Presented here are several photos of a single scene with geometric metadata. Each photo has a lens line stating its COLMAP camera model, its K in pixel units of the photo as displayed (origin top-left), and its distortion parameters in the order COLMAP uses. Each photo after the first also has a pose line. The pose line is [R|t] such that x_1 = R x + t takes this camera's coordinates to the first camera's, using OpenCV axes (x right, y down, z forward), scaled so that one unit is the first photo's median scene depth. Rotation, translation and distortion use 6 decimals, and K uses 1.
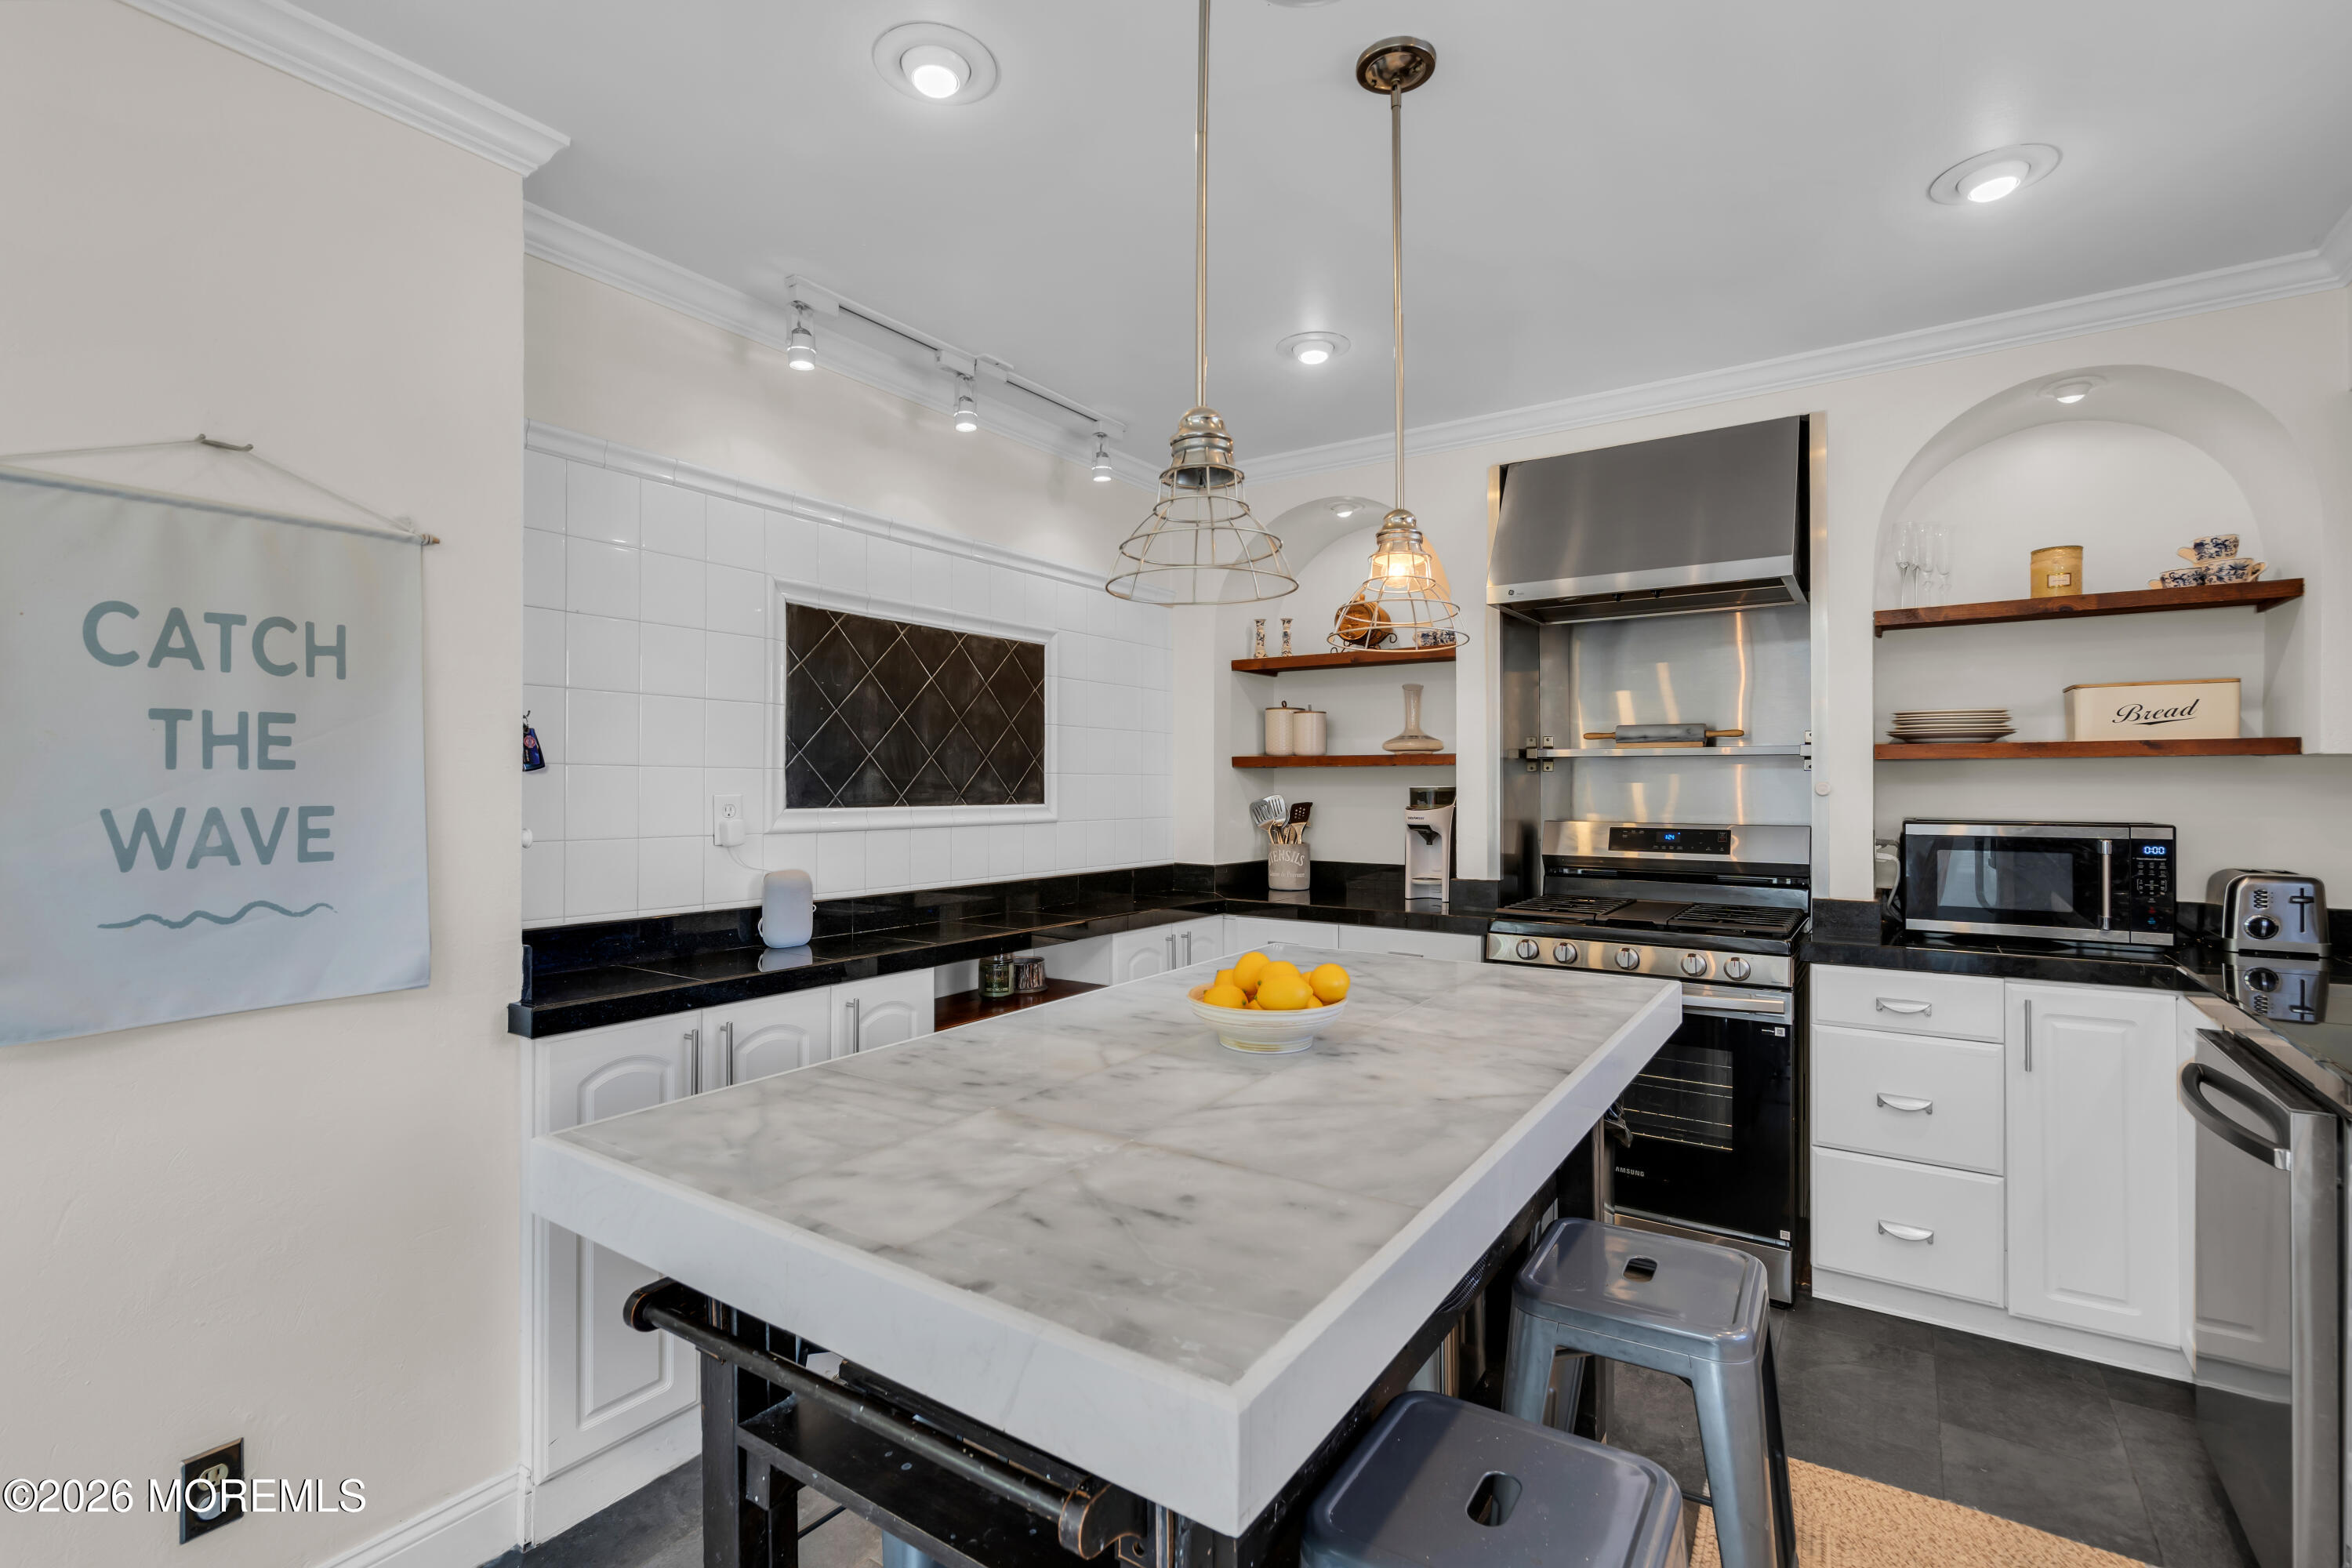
lens RADIAL K [[1087.3, 0, 1160.9], [0, 1087.3, 787.5], [0, 0, 1]] dist [0.000038, -0.000067]
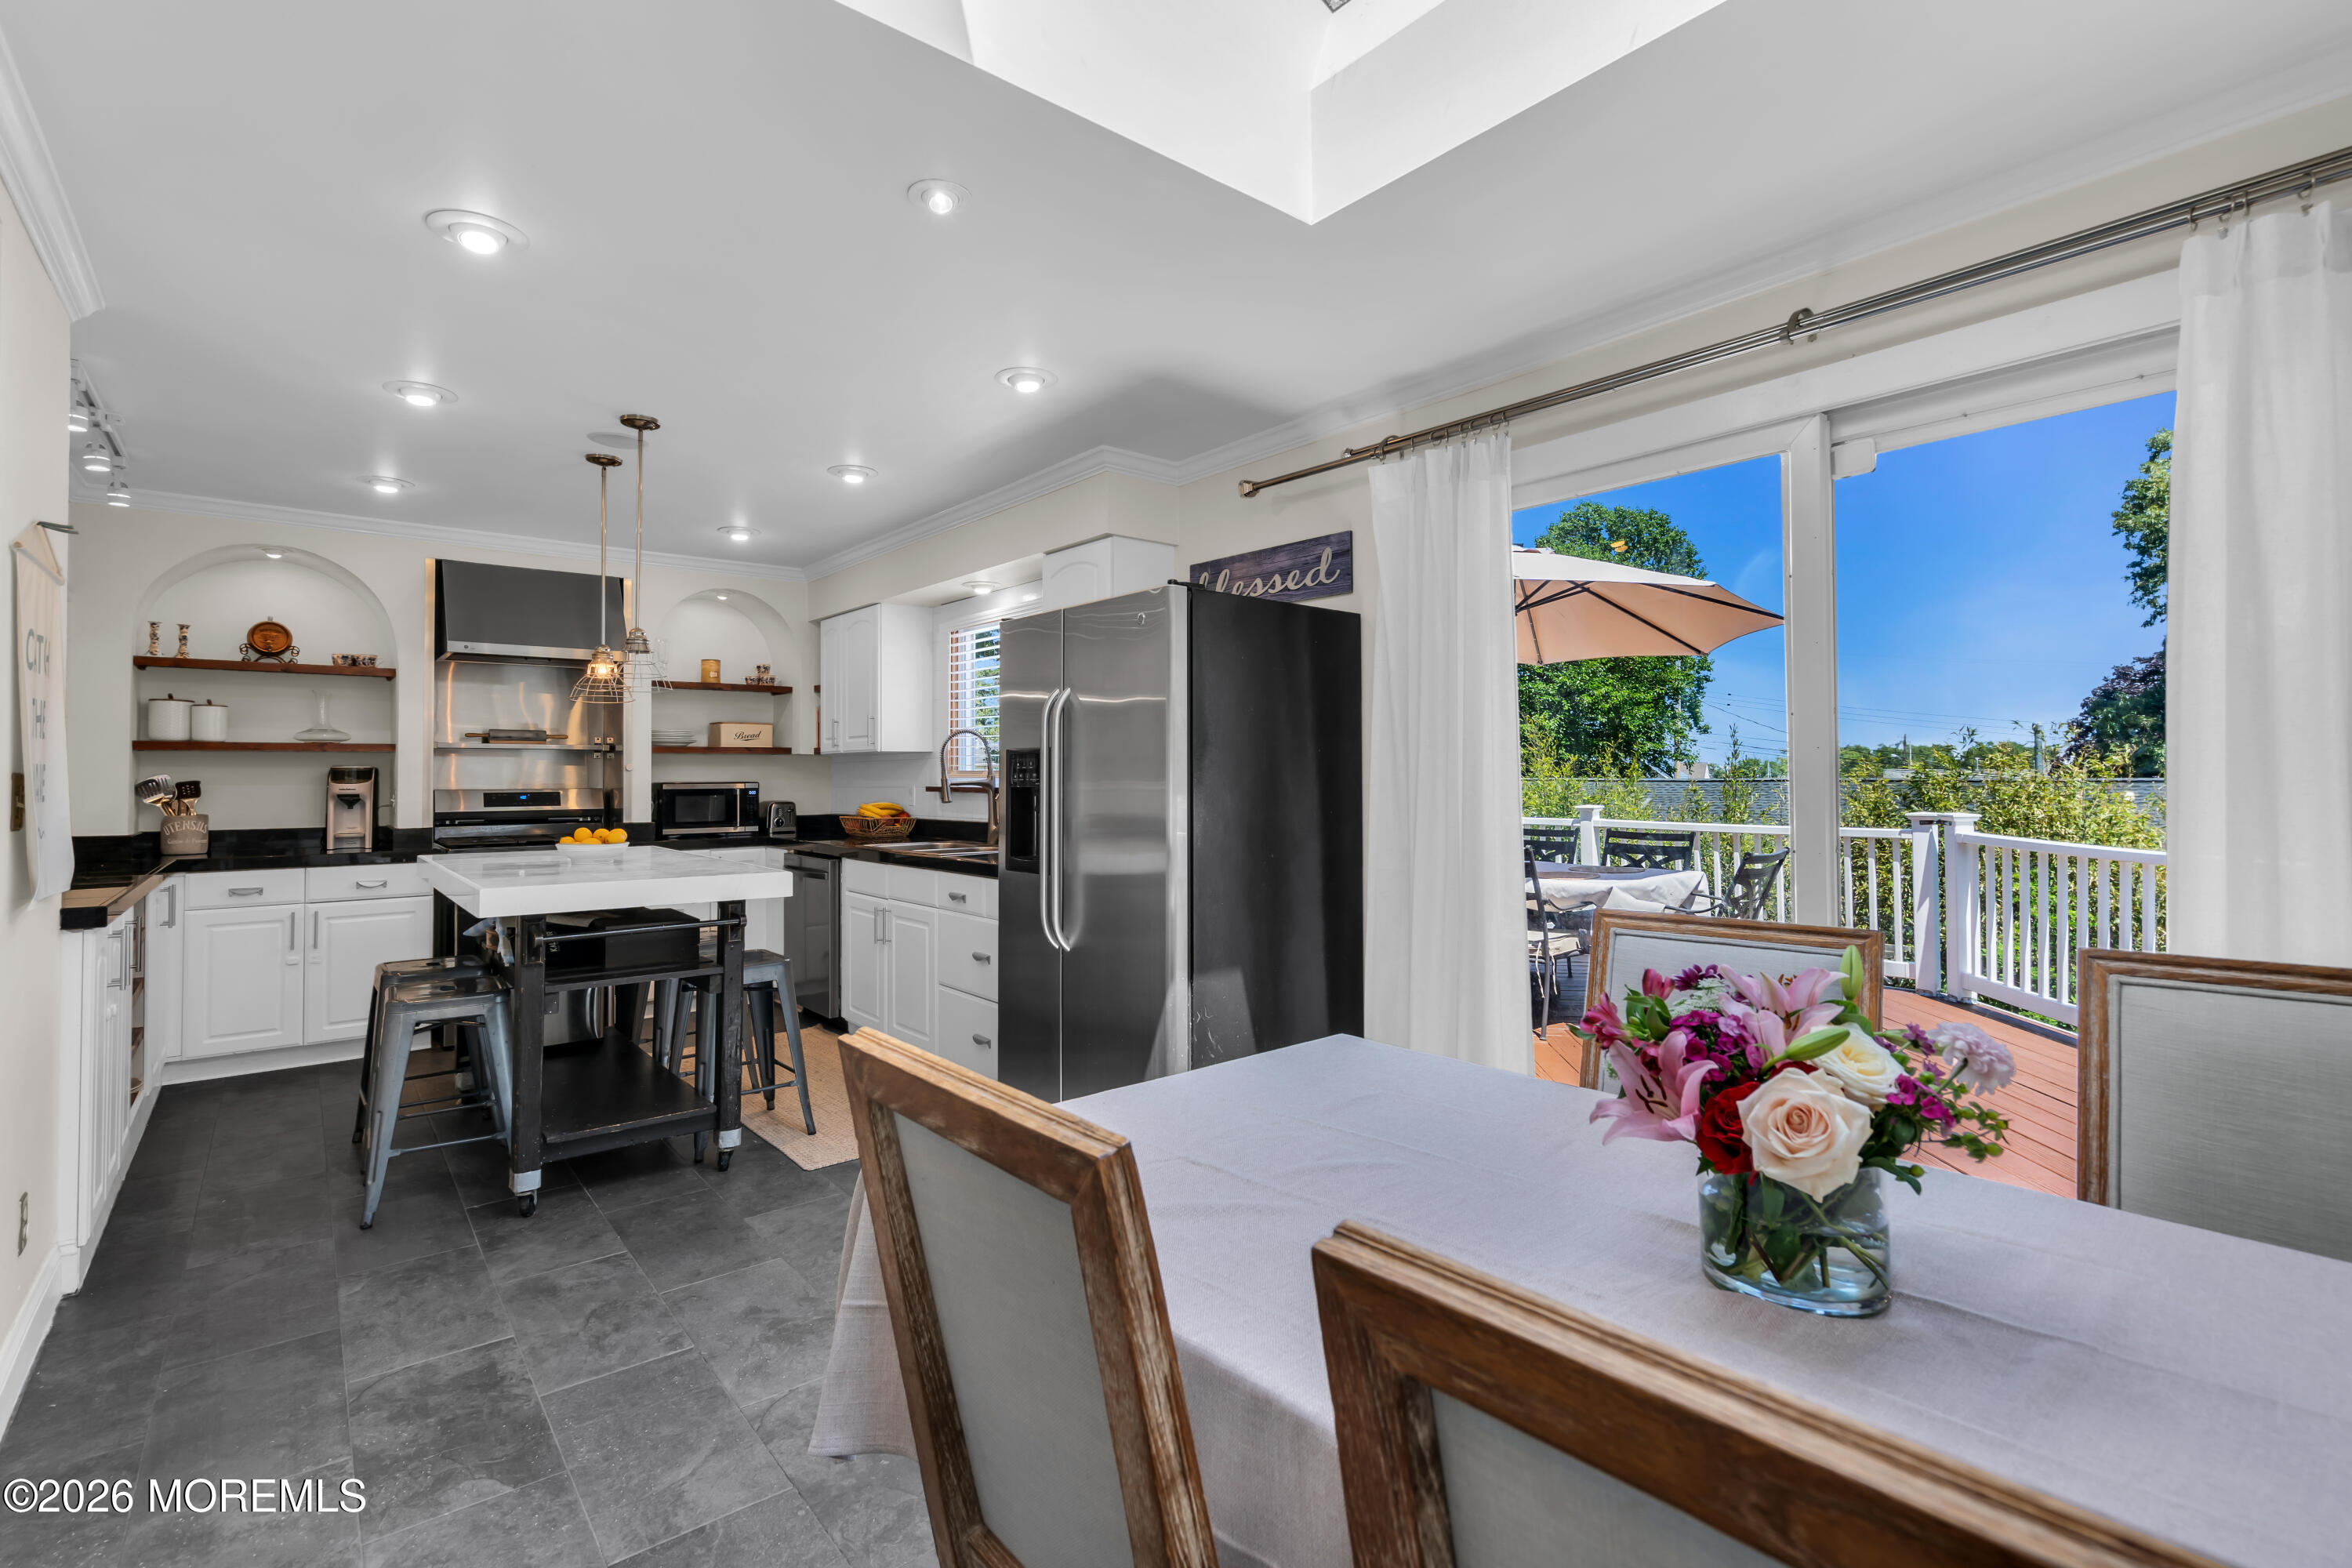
lens RADIAL K [[1056.2, 0, 1168.4], [0, 1056.2, 759.3], [0, 0, 1]] dist [0.002571, 0.000777]
pose [[0.274726, 0.013120, 0.961433, -1.081207], [0.008719, 0.999832, -0.016136, 0.028634], [-0.961483, 0.012815, 0.274565, -0.534923]]
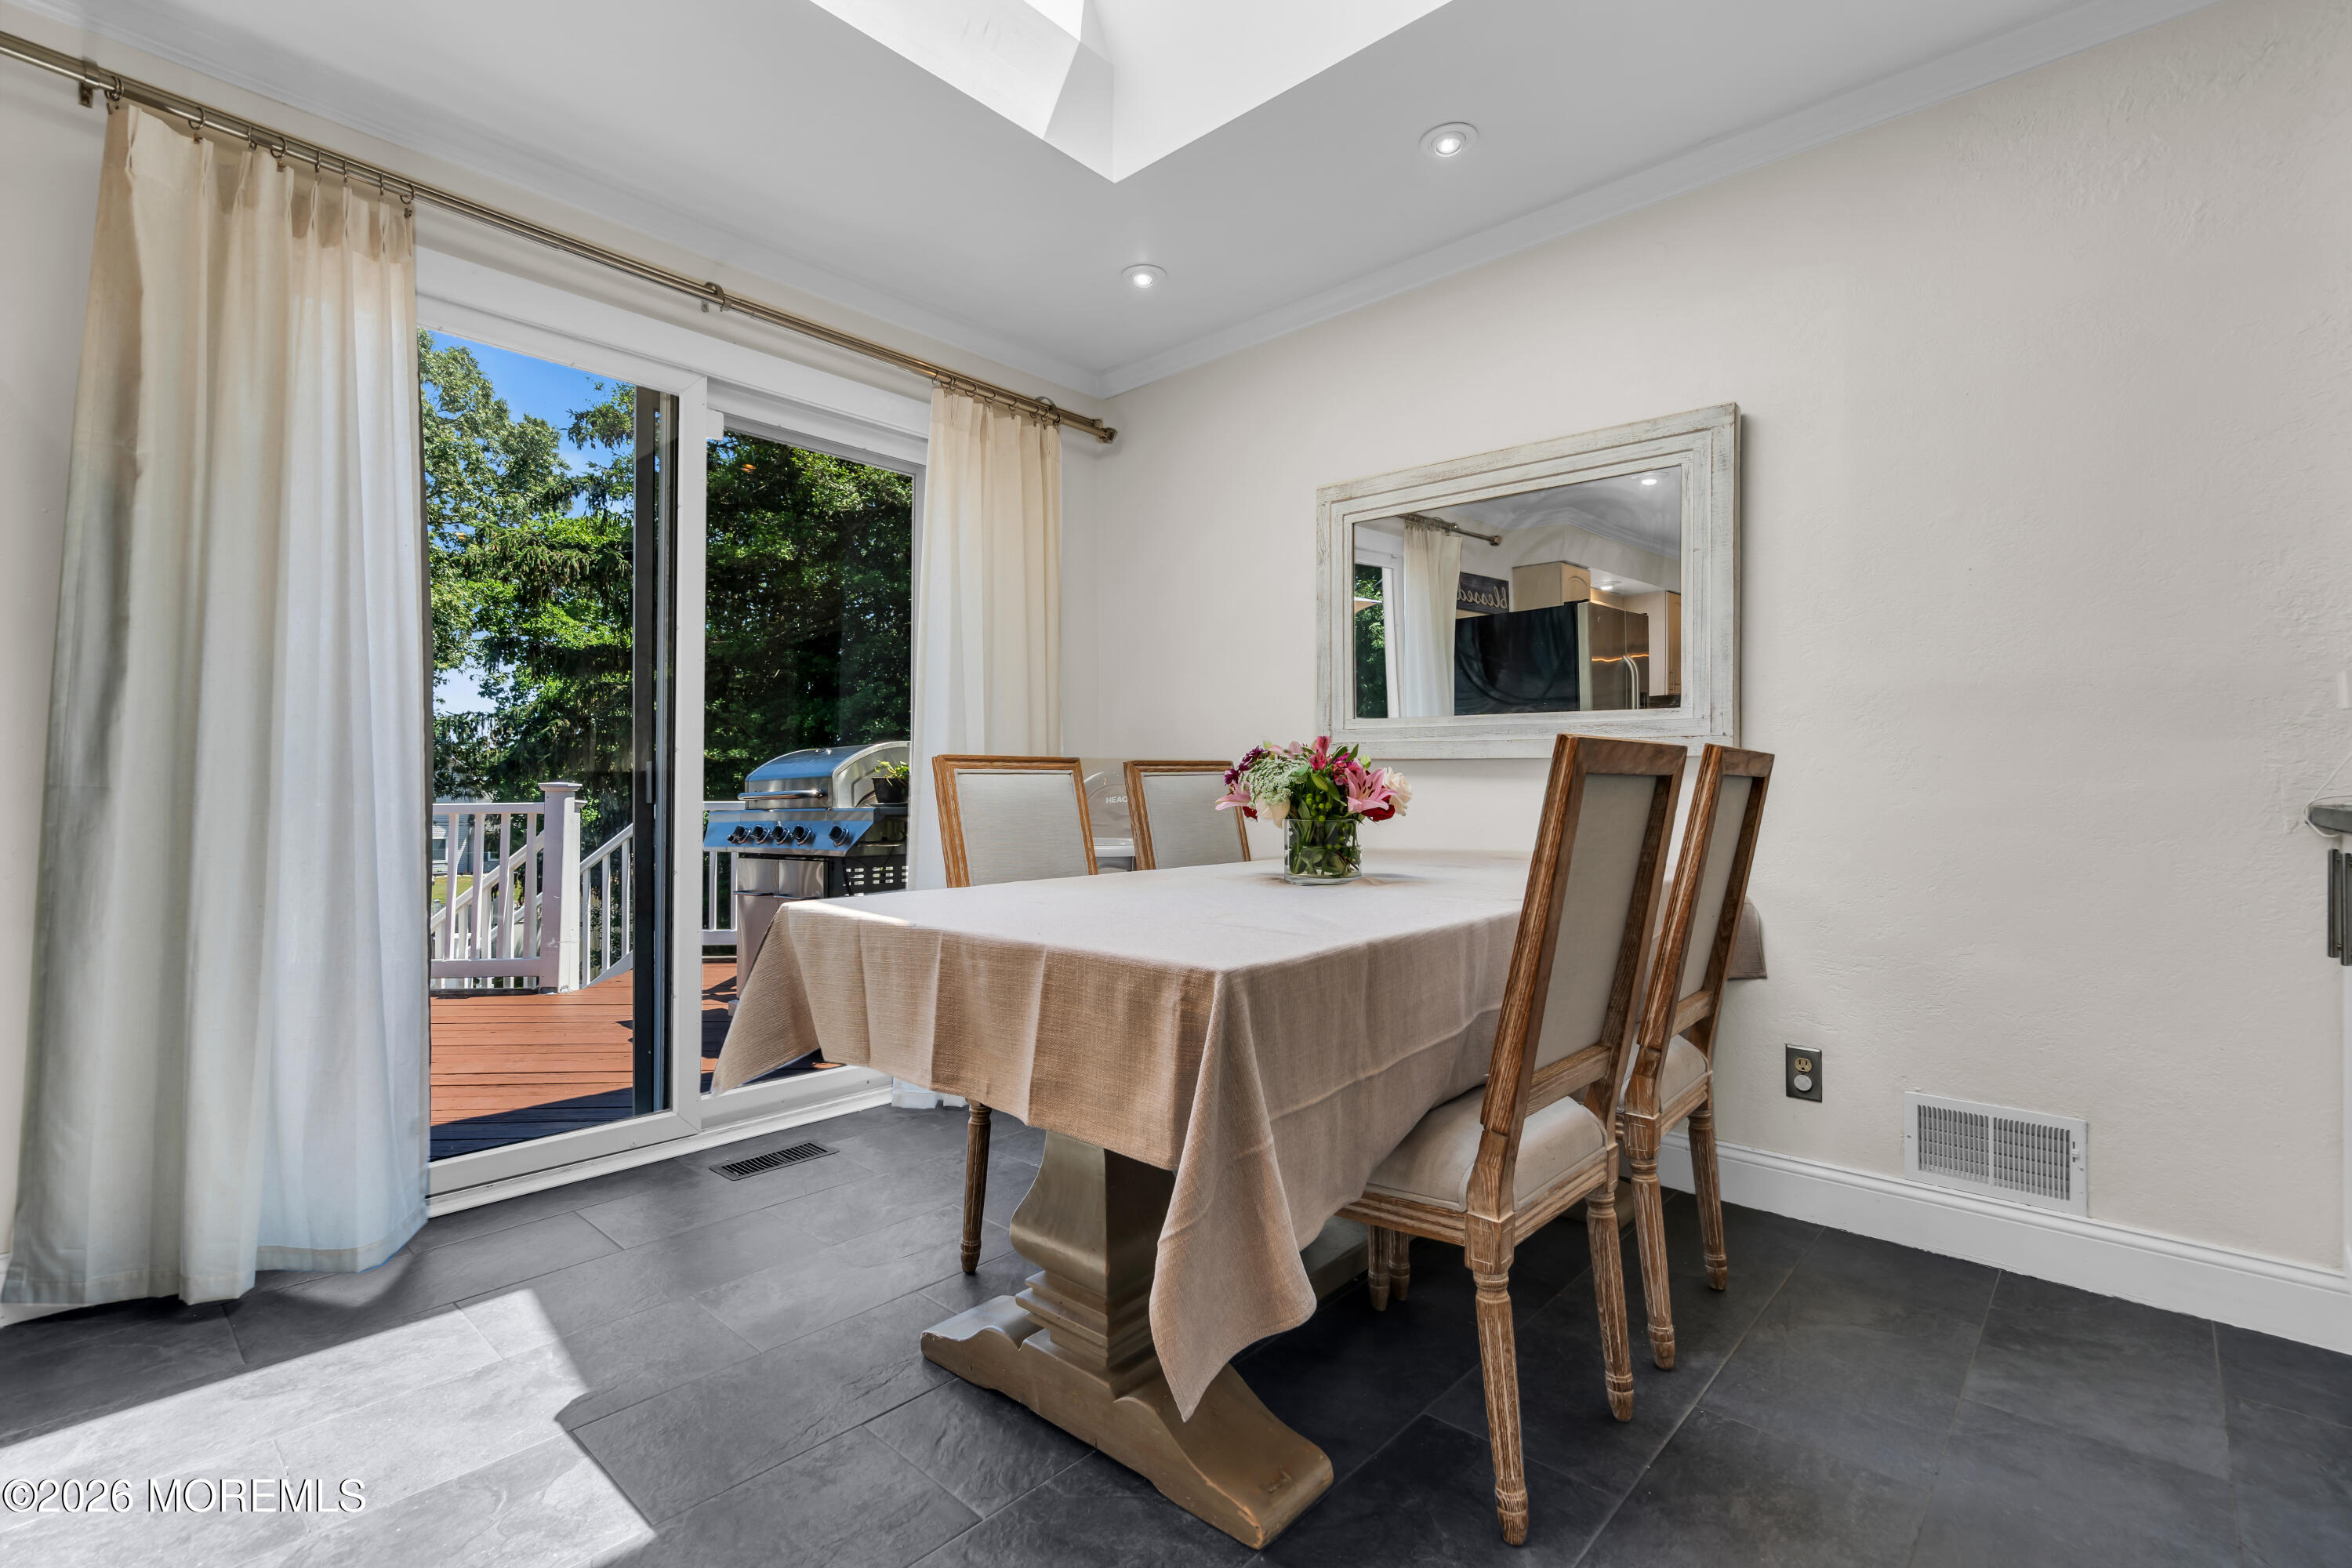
lens RADIAL K [[1066.0, 0, 1165.5], [0, 1066.0, 775.6], [0, 0, 1]] dist [-0.005489, -0.000420]
pose [[-0.989377, 0.004327, 0.145309, -0.662222], [0.002068, 0.999875, -0.015694, 0.141994], [-0.145359, -0.015227, -0.989262, 0.170434]]
